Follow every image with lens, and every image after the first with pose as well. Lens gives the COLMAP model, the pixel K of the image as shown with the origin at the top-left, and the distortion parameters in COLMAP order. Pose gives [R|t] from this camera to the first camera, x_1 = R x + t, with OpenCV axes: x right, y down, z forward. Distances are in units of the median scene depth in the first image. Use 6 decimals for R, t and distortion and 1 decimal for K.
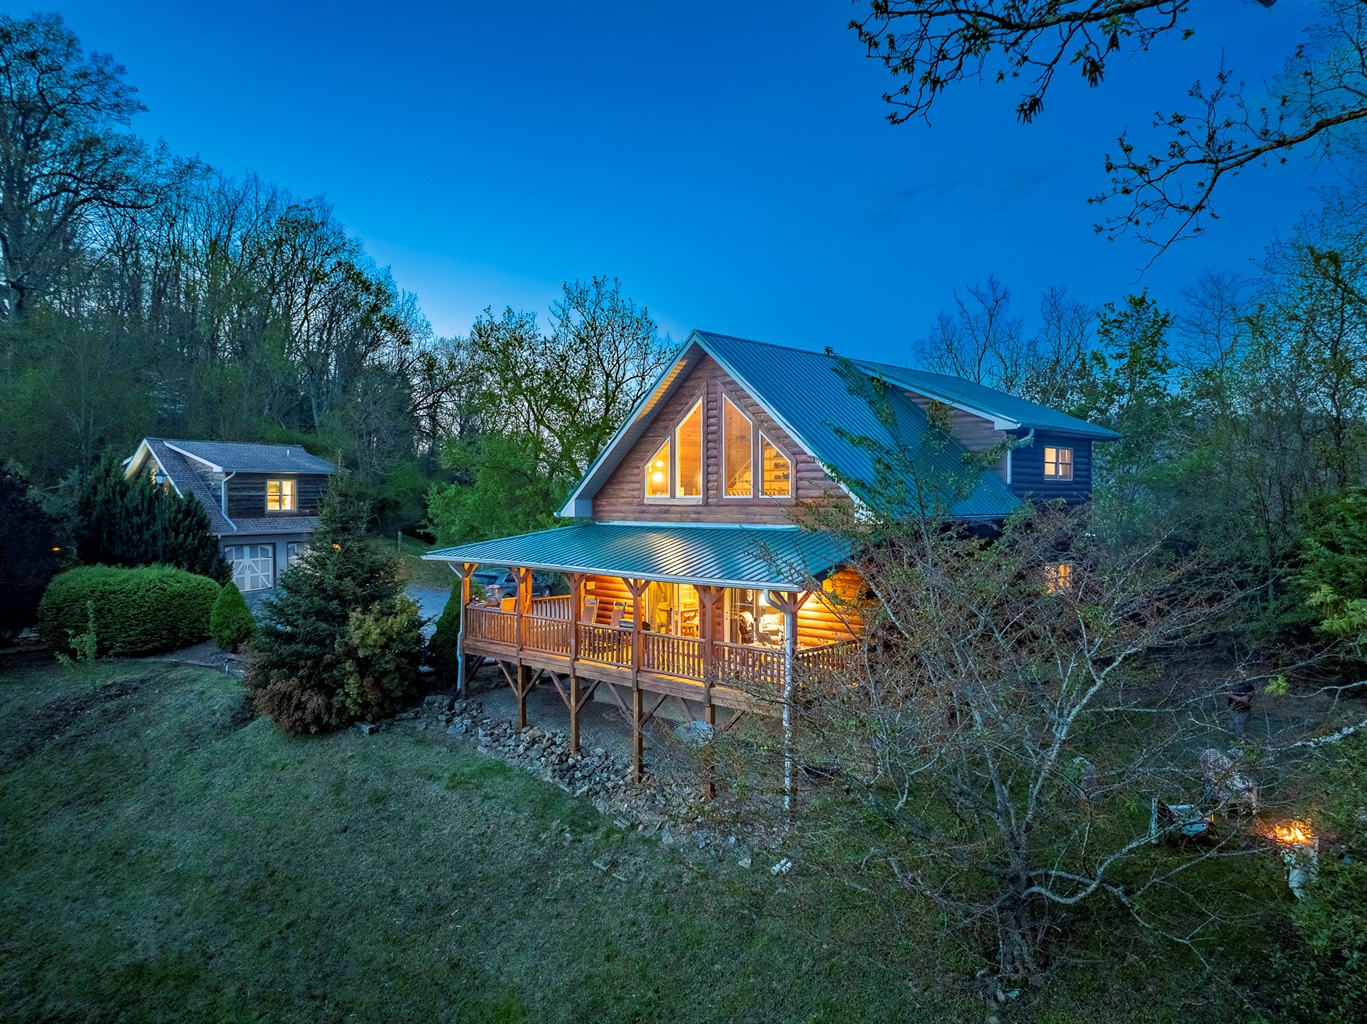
lens RADIAL K [[935.4, 0, 683.5], [0, 935.4, 512.0], [0, 0, 1]] dist [-0.025188, -0.006604]
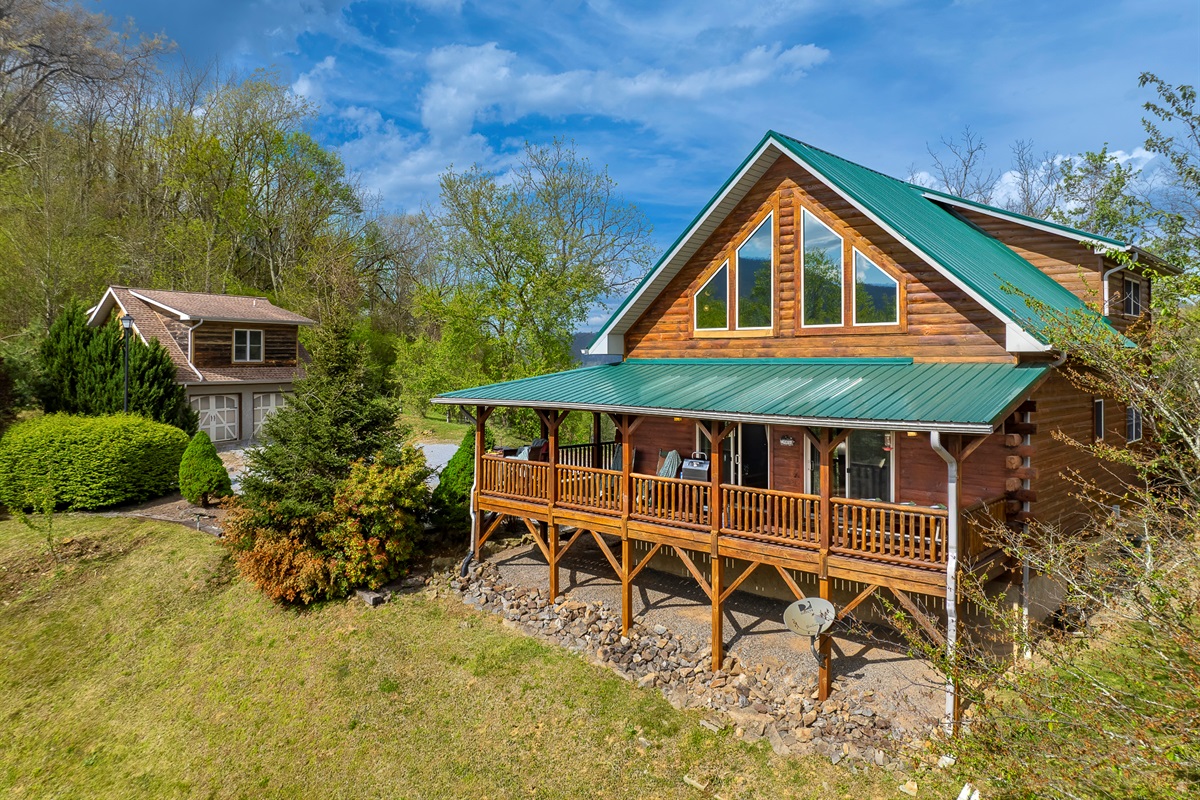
lens RADIAL K [[825.4, 0, 599.4], [0, 825.4, 348.8], [0, 0, 1]] dist [-0.031987, 0.006795]
pose [[0.999812, 0.002593, 0.019217, -0.140333], [-0.001949, 0.999438, -0.033478, 0.026562], [-0.019293, 0.033434, 0.999255, 0.225446]]
